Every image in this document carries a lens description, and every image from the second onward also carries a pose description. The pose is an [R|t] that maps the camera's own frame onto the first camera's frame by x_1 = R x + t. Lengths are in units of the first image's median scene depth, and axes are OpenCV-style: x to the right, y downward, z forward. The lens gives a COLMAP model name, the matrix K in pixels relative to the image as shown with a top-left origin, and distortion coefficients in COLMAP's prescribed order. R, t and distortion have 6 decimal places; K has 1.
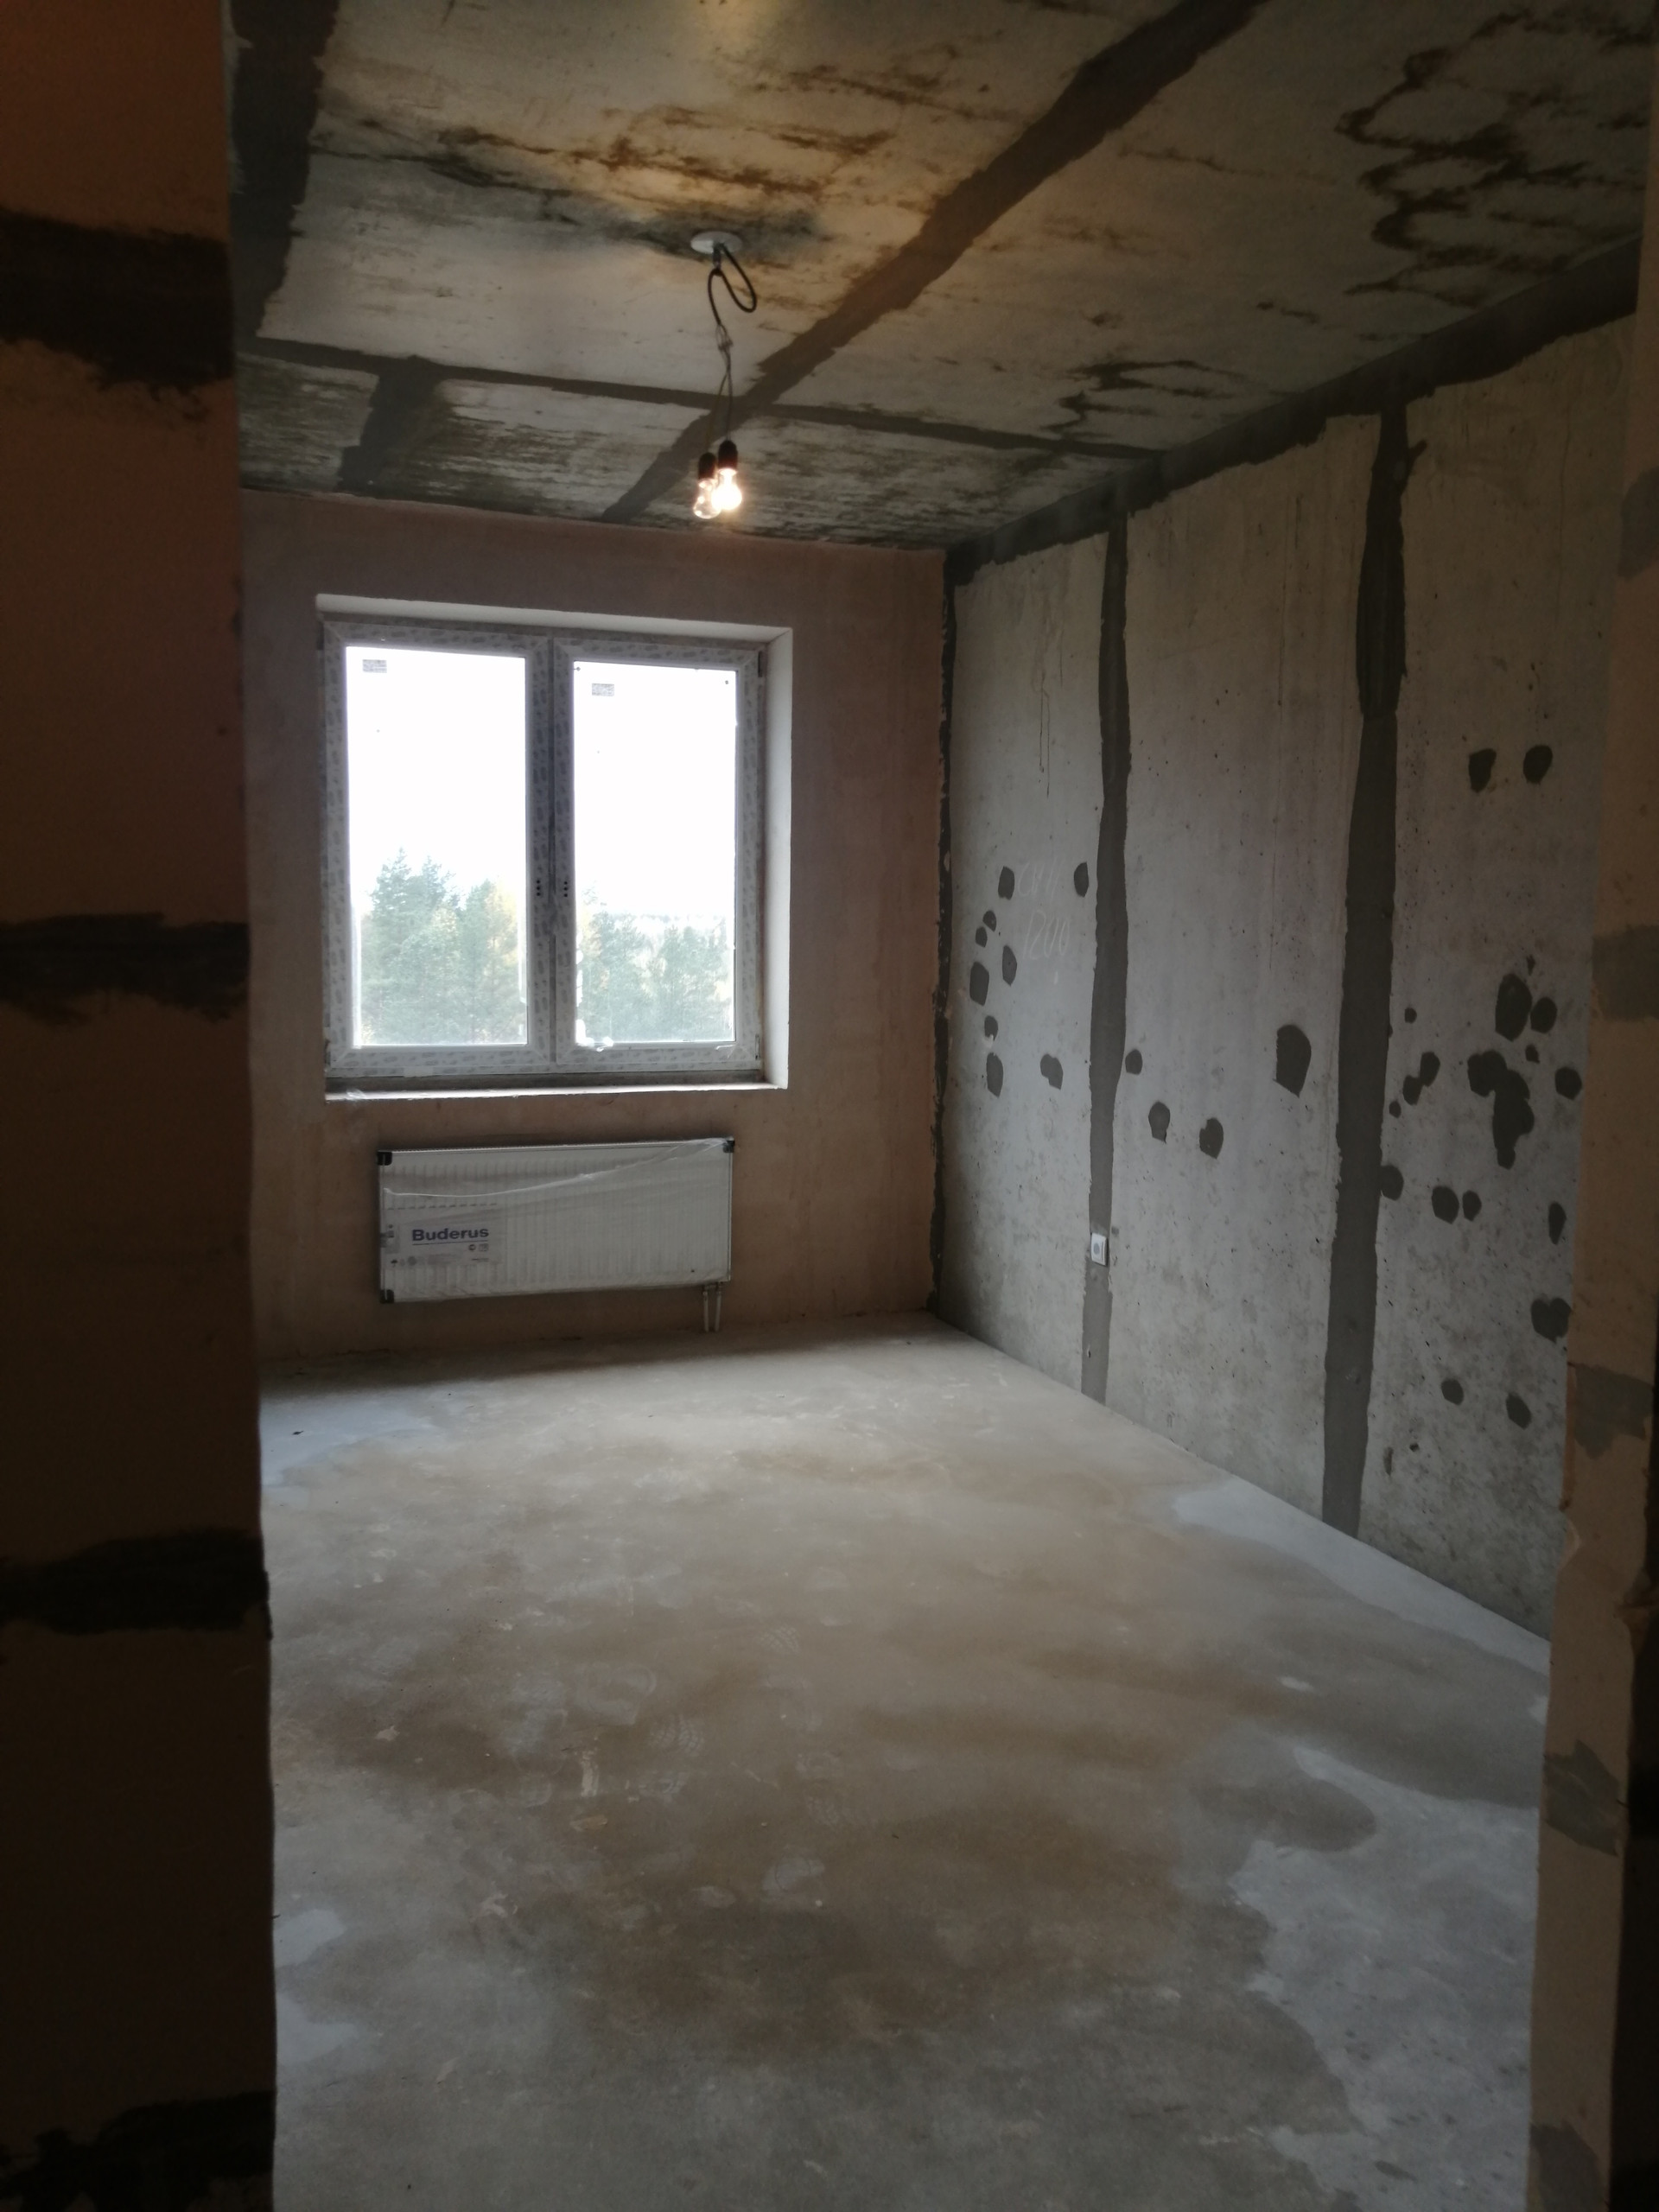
lens RADIAL K [[1750.2, 0, 837.9], [0, 1750.2, 1109.6], [0, 0, 1]] dist [-0.025093, 0.064737]
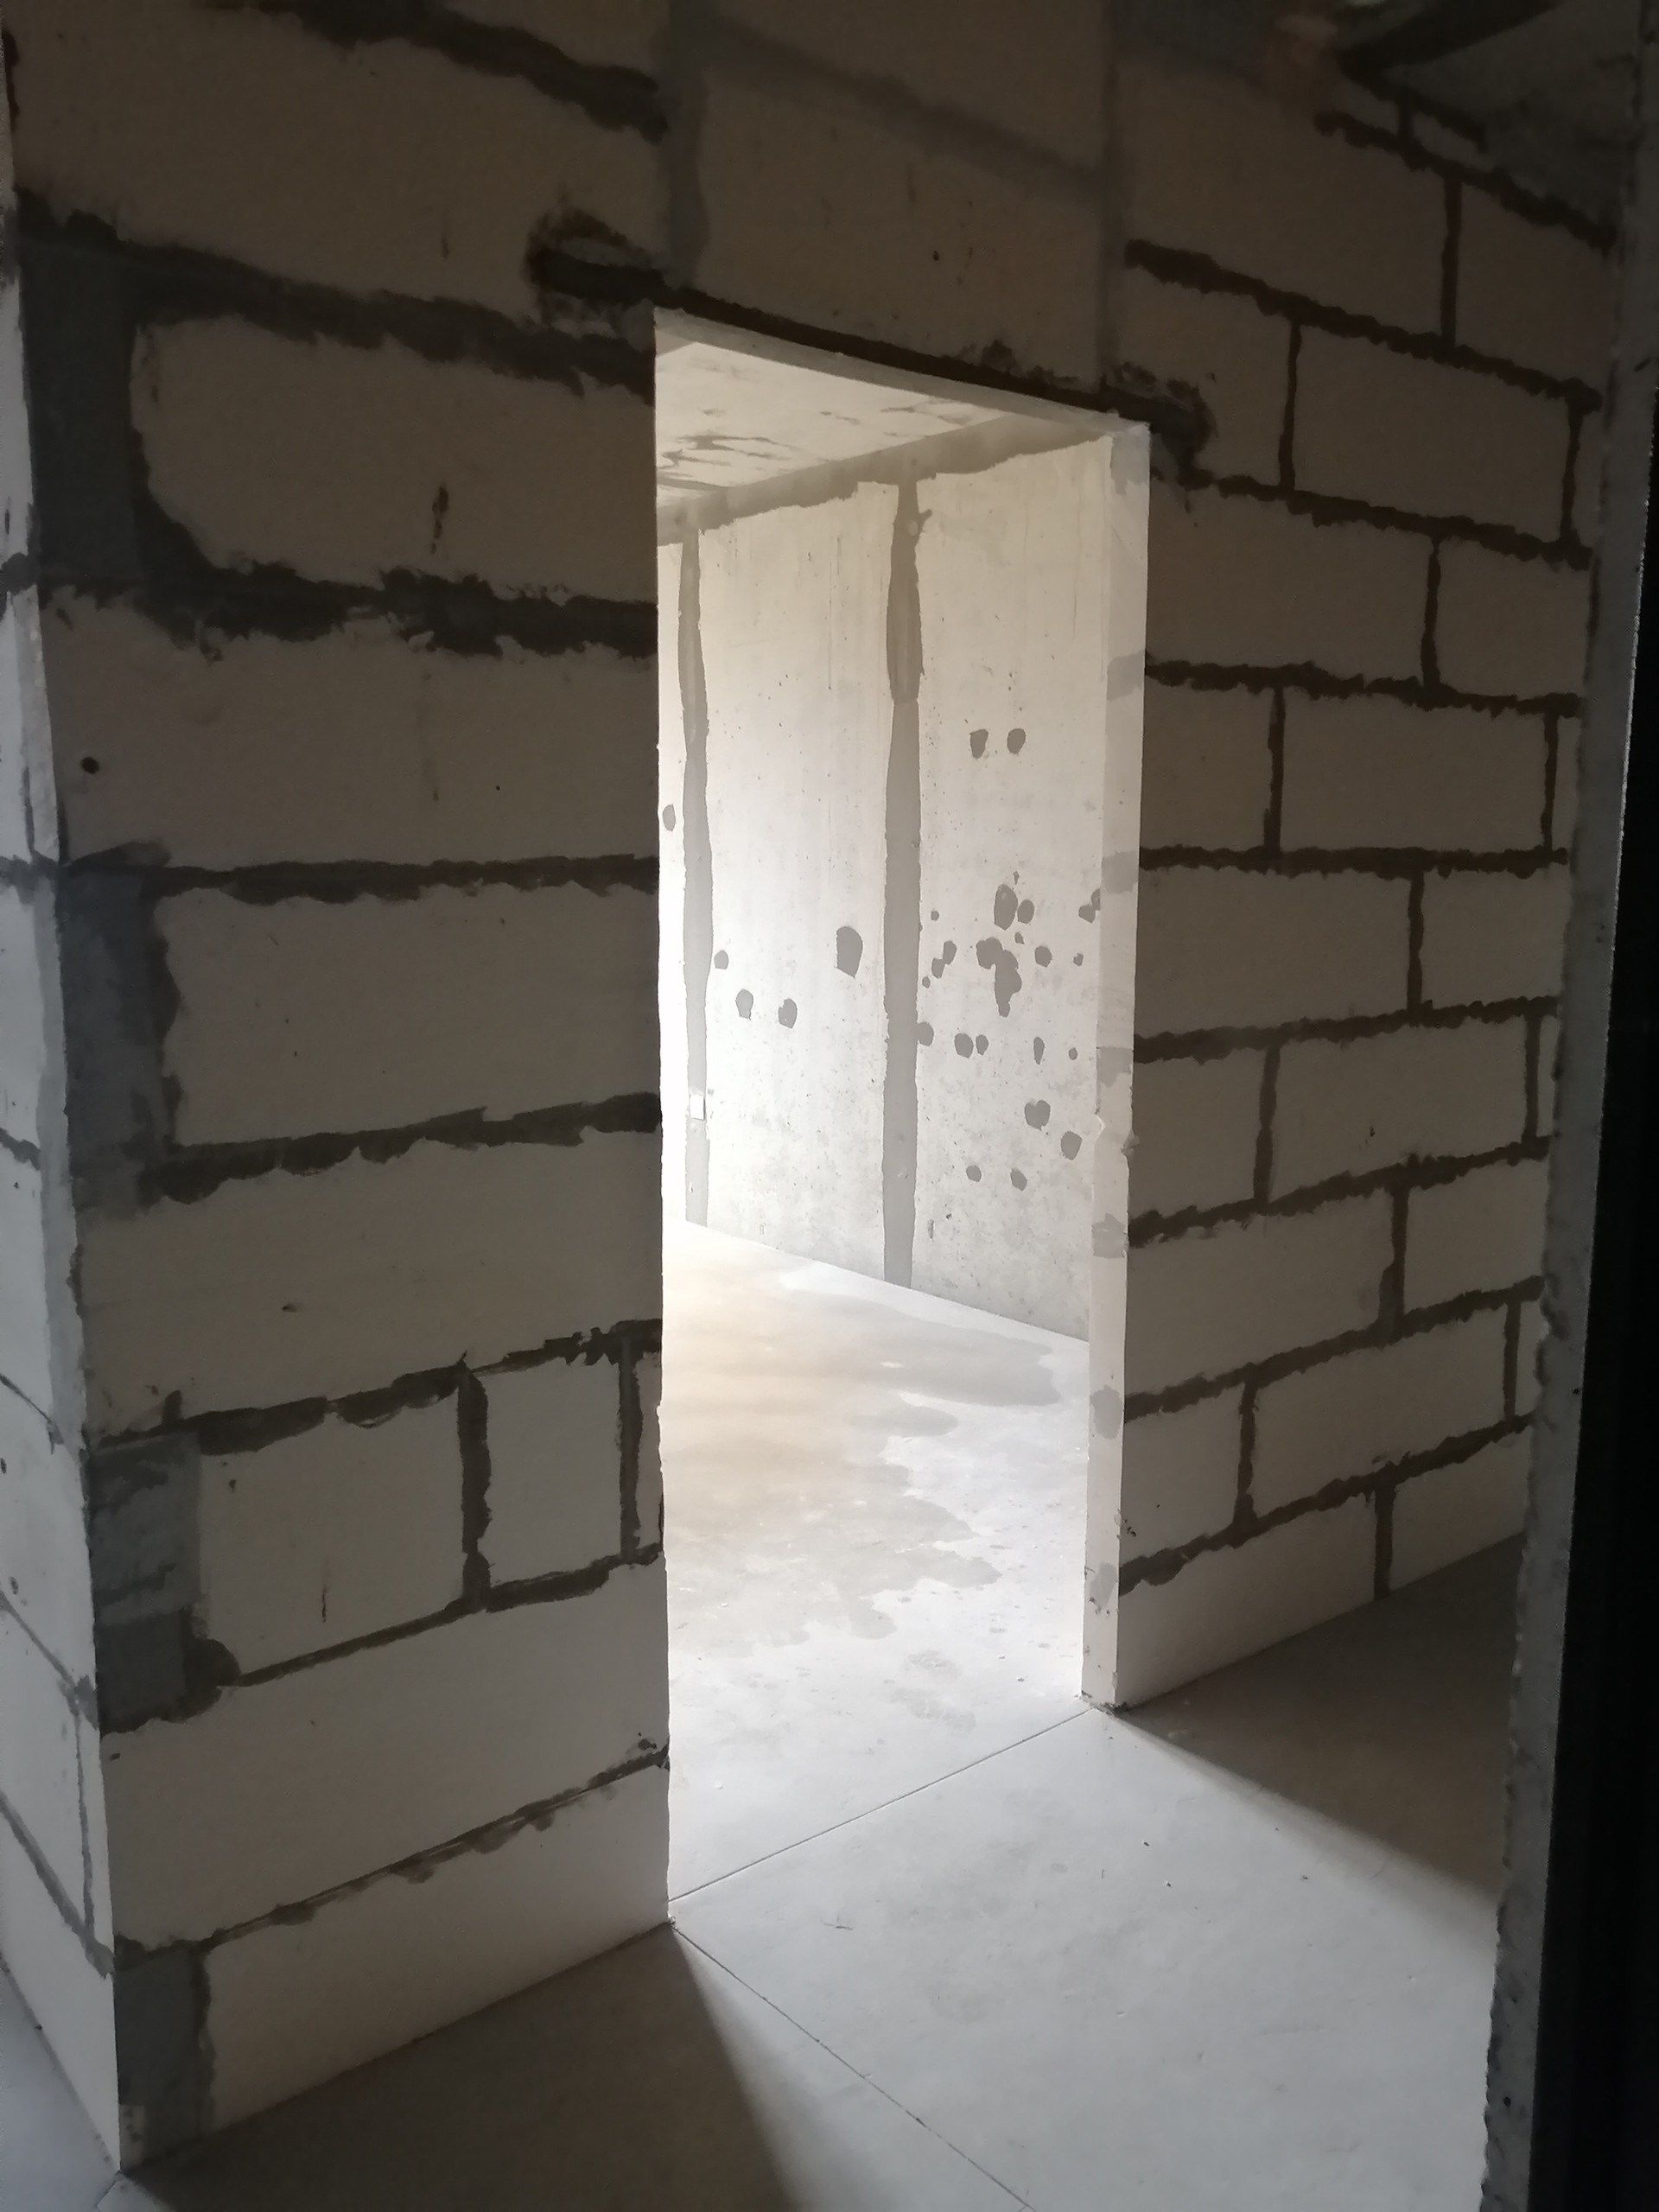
lens RADIAL K [[1750.2, 0, 845.7], [0, 1750.2, 1118.4], [0, 0, 1]] dist [-0.025093, 0.064737]
pose [[0.949431, -0.056285, 0.308889, -0.150584], [0.042106, 0.997739, 0.052382, 0.026534], [-0.311139, -0.036727, 0.949654, -0.266131]]
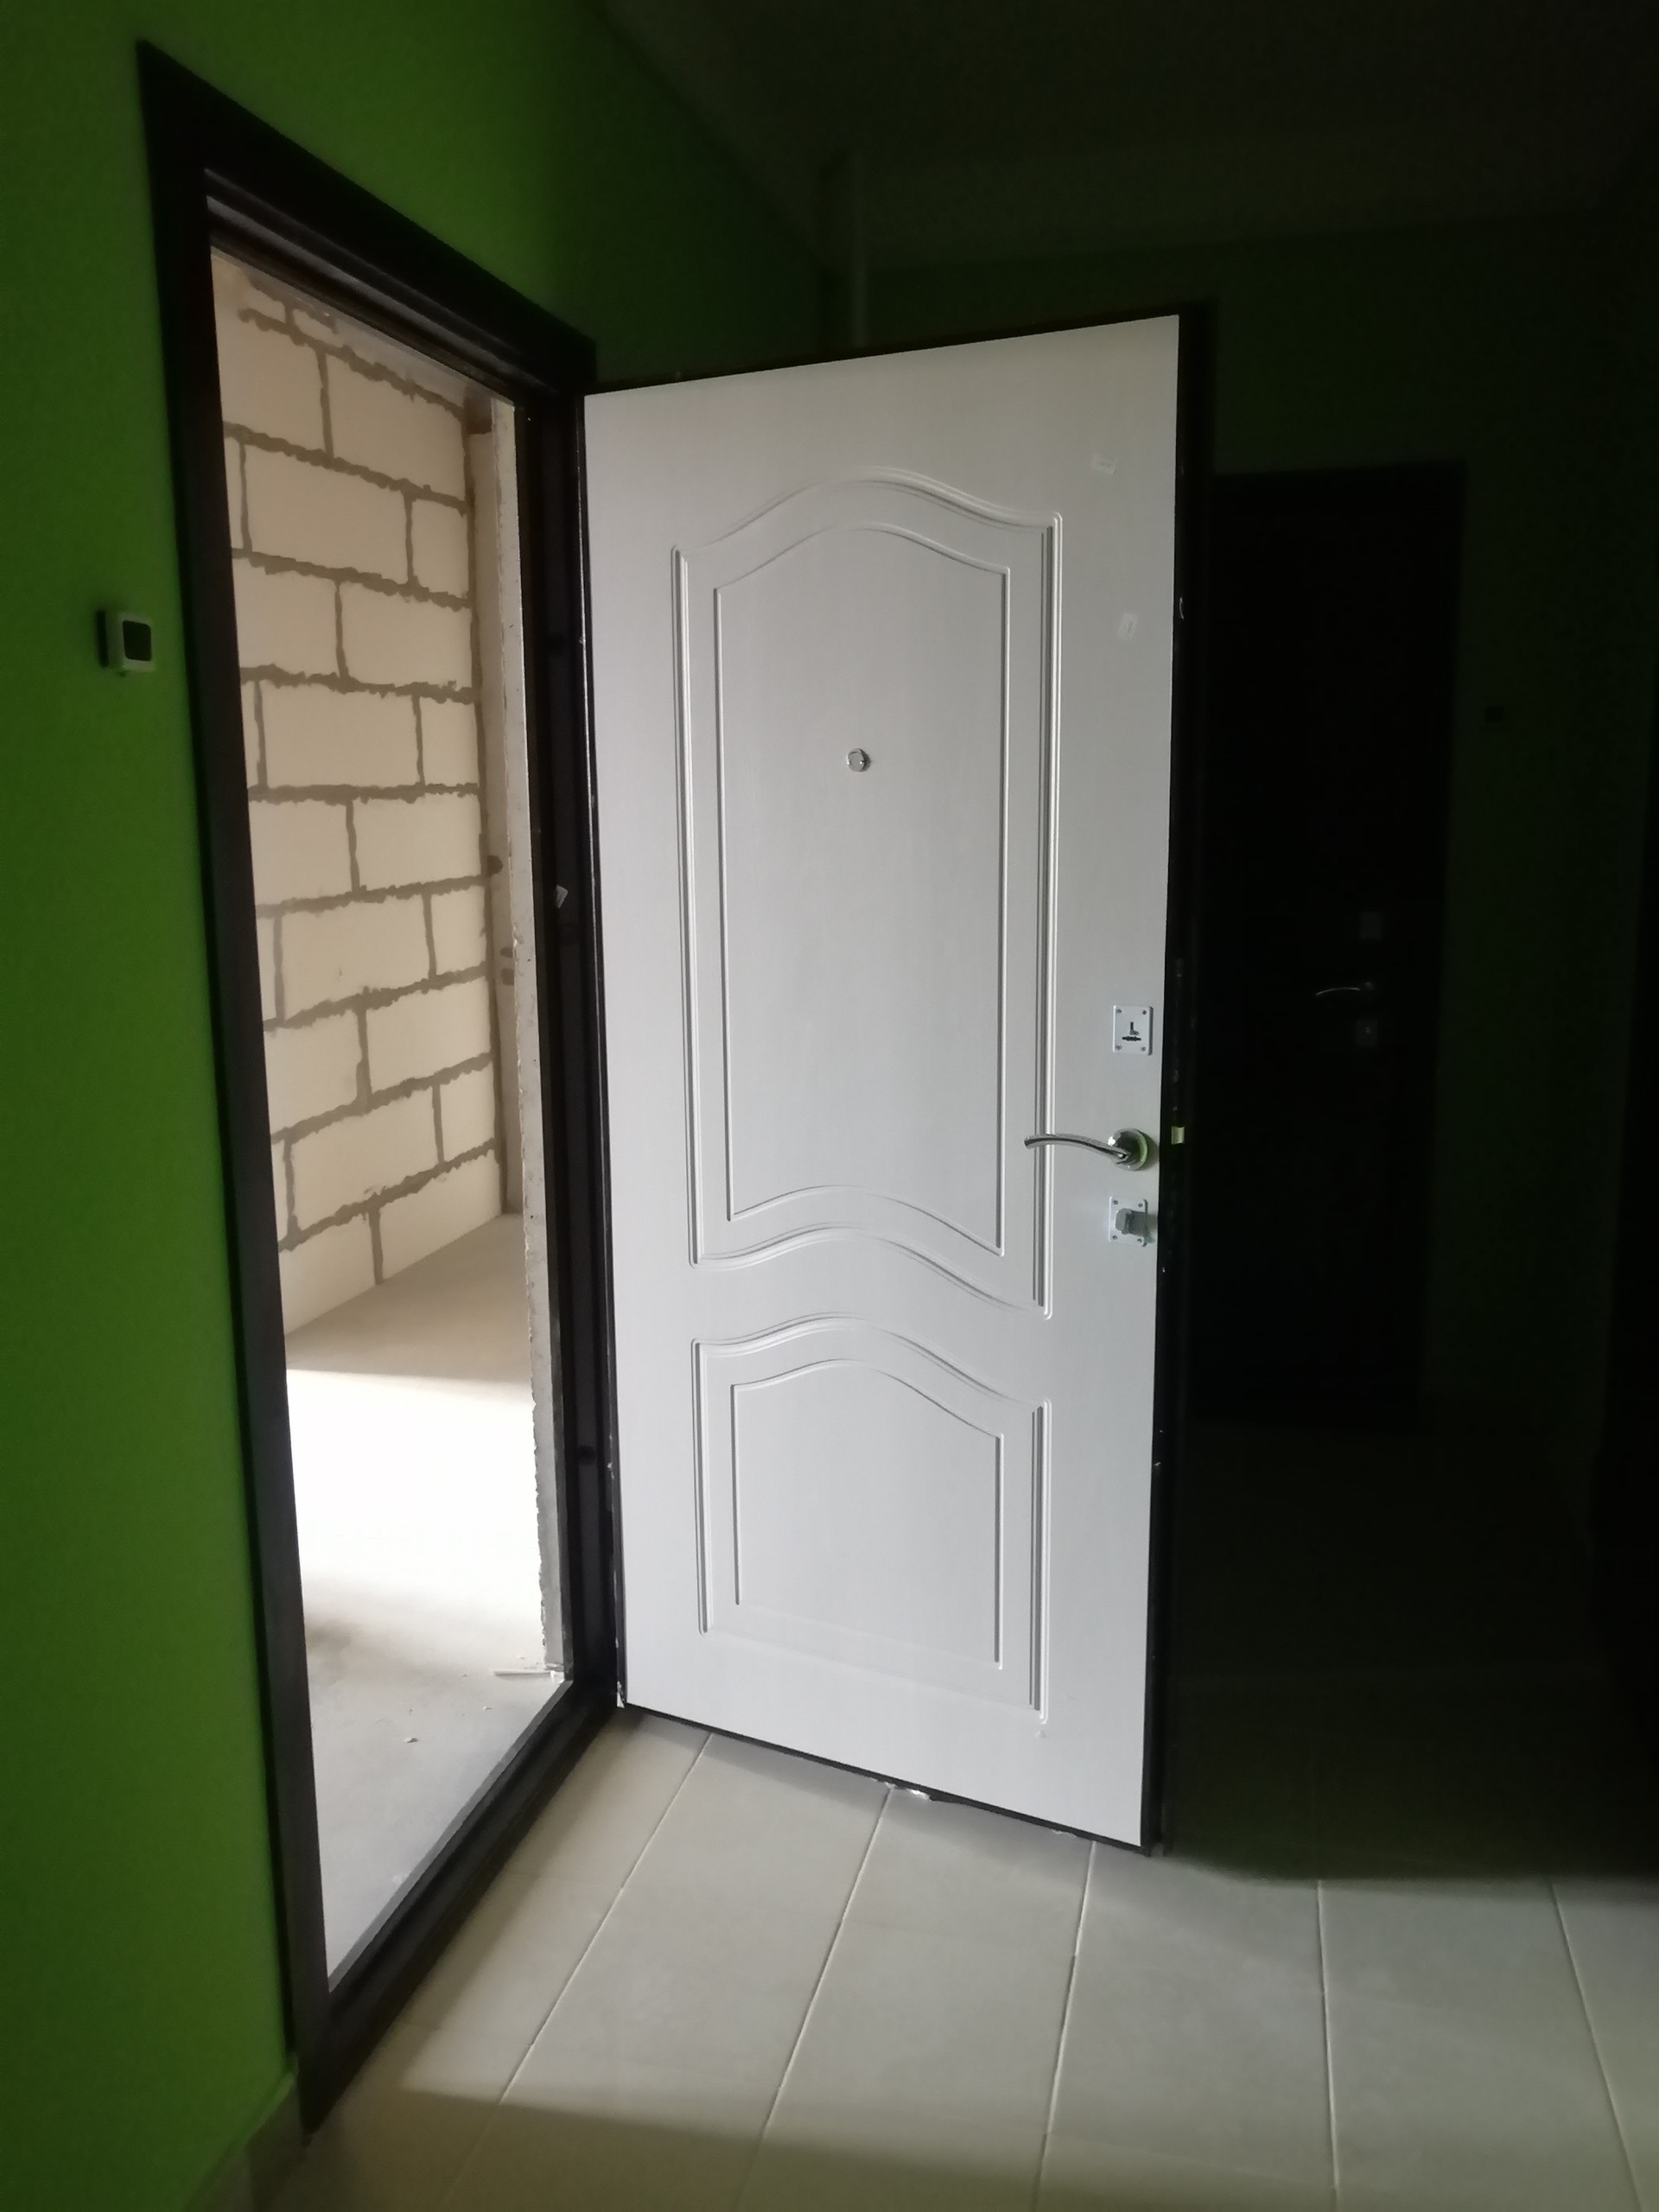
lens RADIAL K [[1750.2, 0, 825.7], [0, 1750.2, 1110.4], [0, 0, 1]] dist [-0.025093, 0.064737]
pose [[0.573556, -0.167902, 0.801774, -0.414151], [0.107149, 0.985737, 0.129776, 0.052145], [-0.812128, 0.011476, 0.583366, -0.510046]]
